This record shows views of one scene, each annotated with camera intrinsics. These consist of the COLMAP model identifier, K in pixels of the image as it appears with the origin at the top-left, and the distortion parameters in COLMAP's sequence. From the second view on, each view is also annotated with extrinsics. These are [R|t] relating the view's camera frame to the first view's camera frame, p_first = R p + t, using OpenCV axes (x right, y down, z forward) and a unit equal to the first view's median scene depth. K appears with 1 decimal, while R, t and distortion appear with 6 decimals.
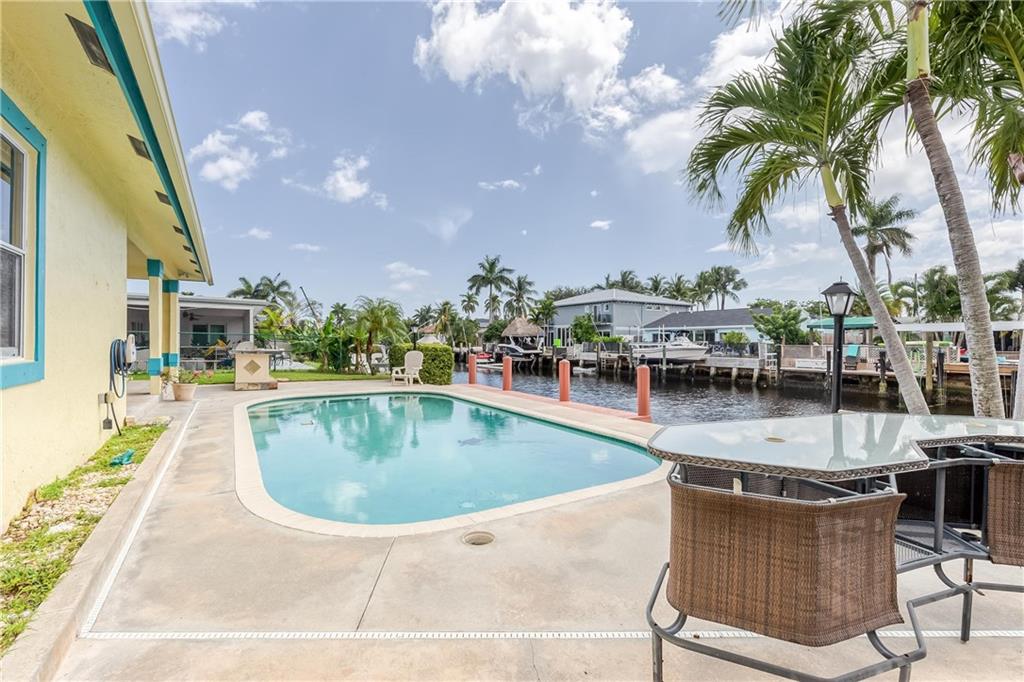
lens RADIAL K [[447.7, 0, 514.4], [0, 447.7, 341.2], [0, 0, 1]] dist [0.002375, 0.002022]
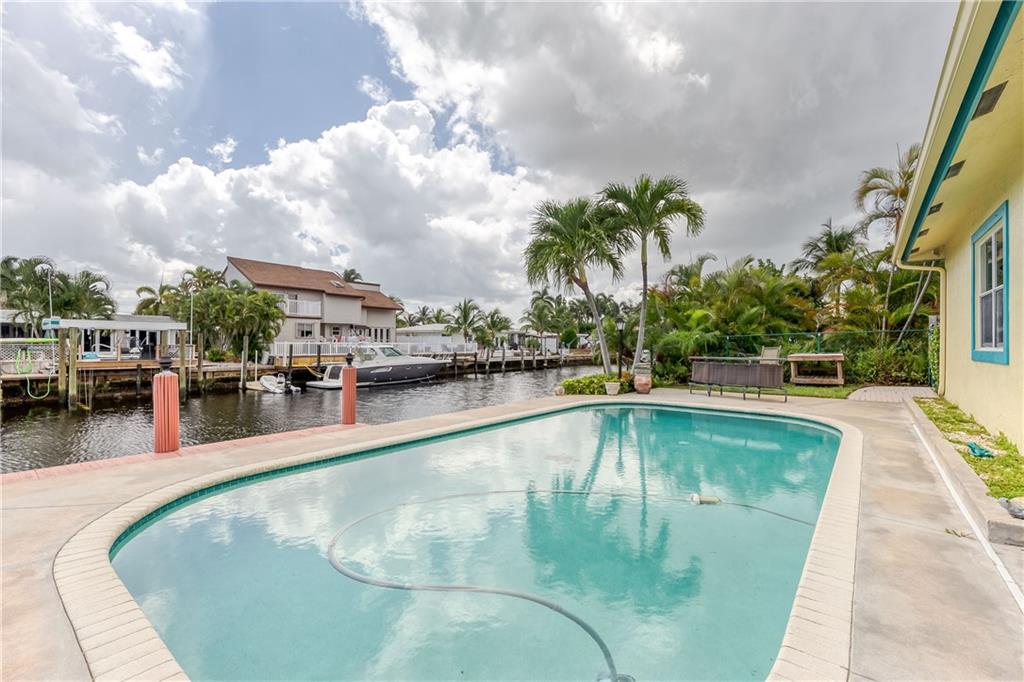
lens RADIAL K [[447.7, 0, 509.7], [0, 447.7, 340.6], [0, 0, 1]] dist [0.002375, 0.002022]
pose [[-0.326752, 0.000920, 0.945110, -0.146430], [-0.005504, 0.999981, -0.002876, 0.001686], [-0.945094, -0.006141, -0.326741, 0.227953]]
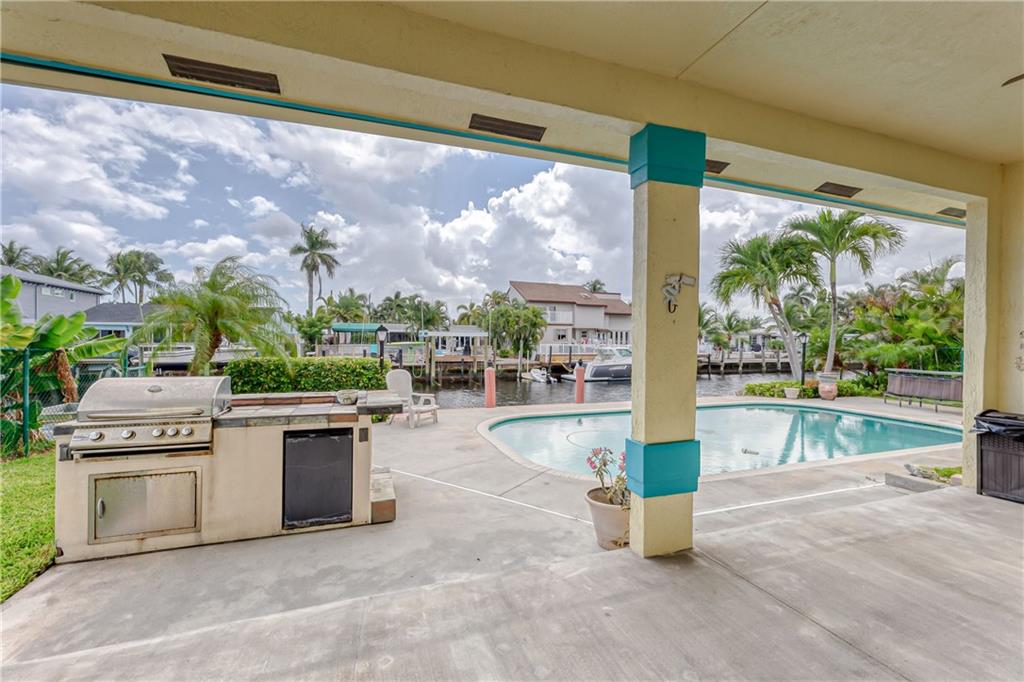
lens RADIAL K [[415.2, 0, 511.7], [0, 415.2, 344.1], [0, 0, 1]] dist [0.003867, 0.000203]
pose [[0.218495, -0.010977, 0.975776, -0.231167], [-0.006243, 0.999901, 0.012646, -0.006783], [-0.975818, -0.008855, 0.218404, 0.213138]]
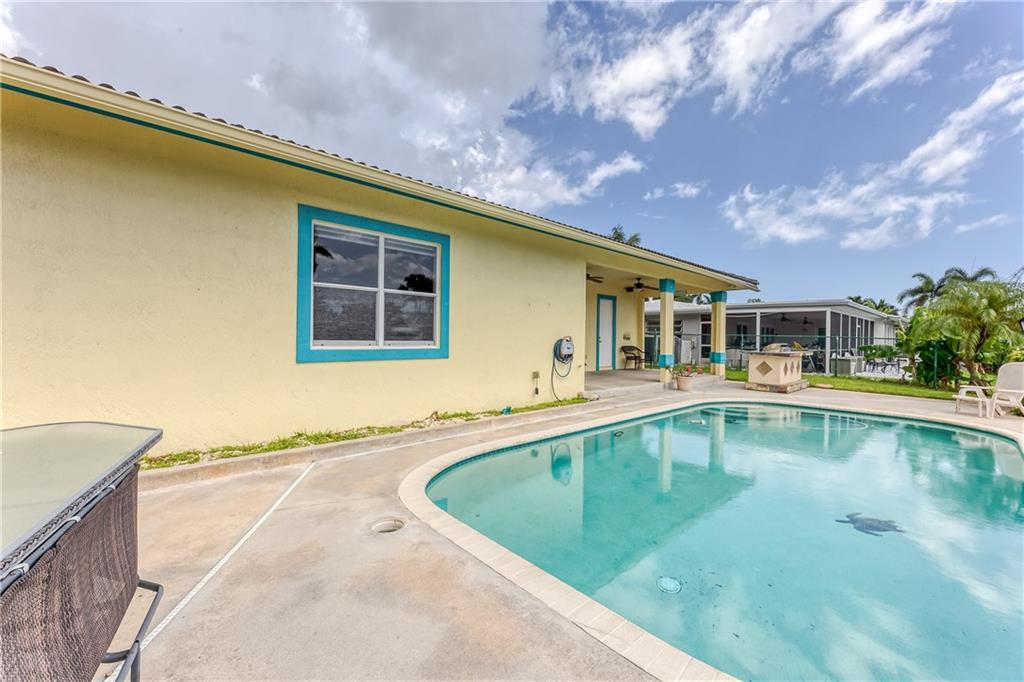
lens RADIAL K [[415.2, 0, 516.4], [0, 415.2, 335.3], [0, 0, 1]] dist [0.003867, 0.000203]
pose [[0.188657, -0.009689, -0.981995, 0.060068], [-0.012992, 0.999839, -0.012361, 0.000512], [0.981957, 0.015090, 0.188500, 0.071714]]
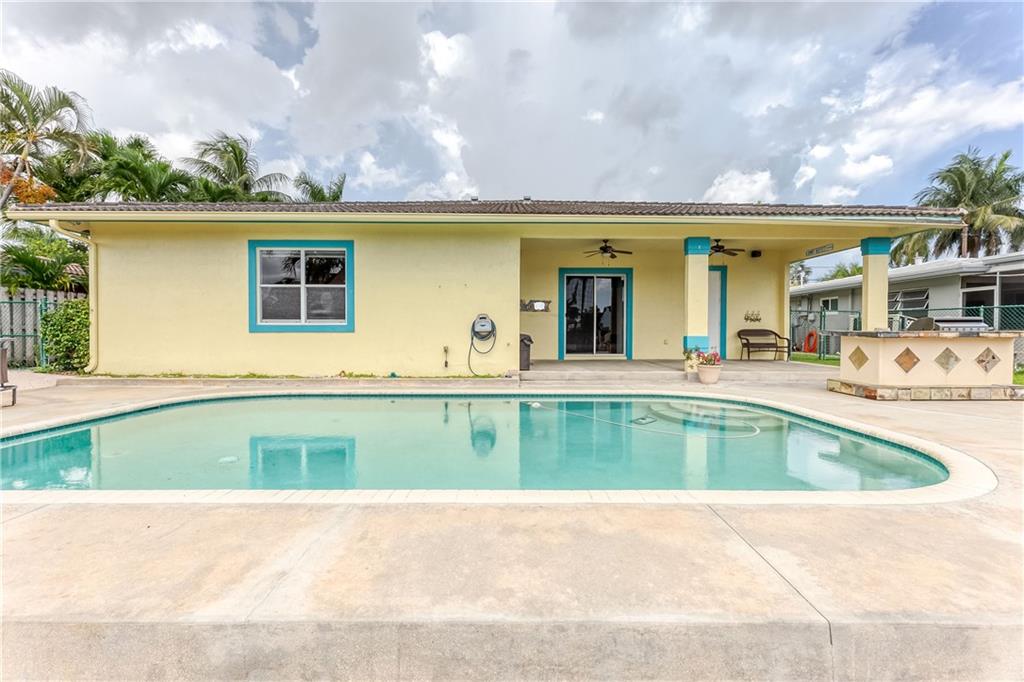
lens RADIAL K [[415.2, 0, 510.6], [0, 415.2, 334.1], [0, 0, 1]] dist [0.003867, 0.000203]
pose [[-0.529240, 0.000486, -0.848472, 0.039593], [-0.004895, 0.999981, 0.003626, 0.006608], [0.848458, 0.006072, -0.529227, 0.234036]]
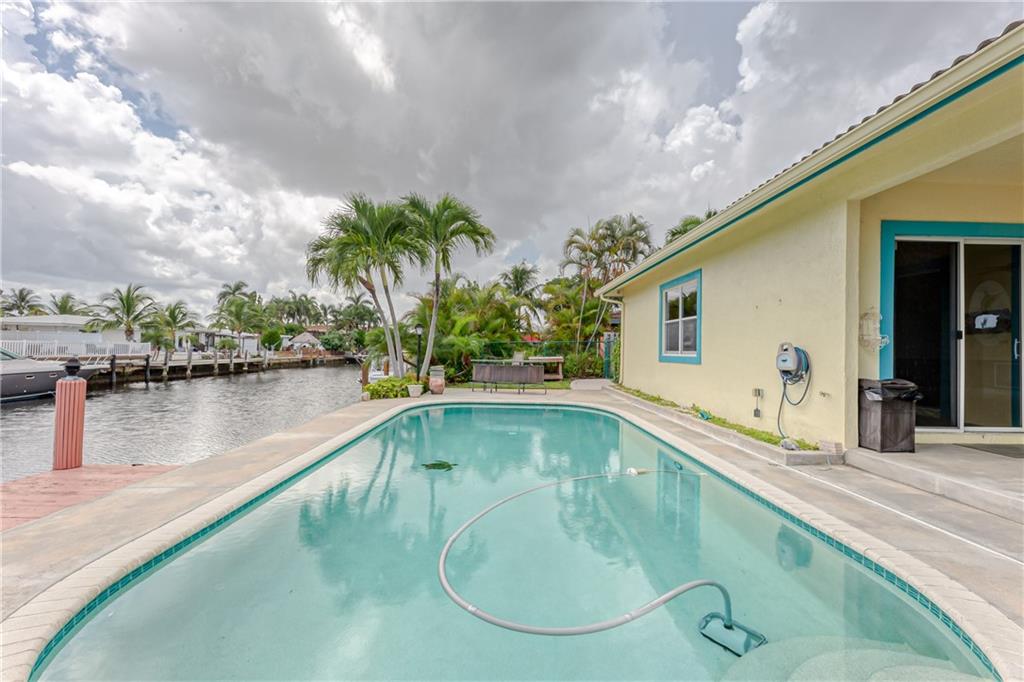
lens RADIAL K [[415.2, 0, 512.6], [0, 415.2, 340.3], [0, 0, 1]] dist [0.003867, 0.000203]
pose [[-0.856002, -0.007717, 0.516914, -0.104268], [-0.022089, 0.999521, -0.021658, 0.001977], [-0.516500, -0.029957, -0.855763, 0.267868]]
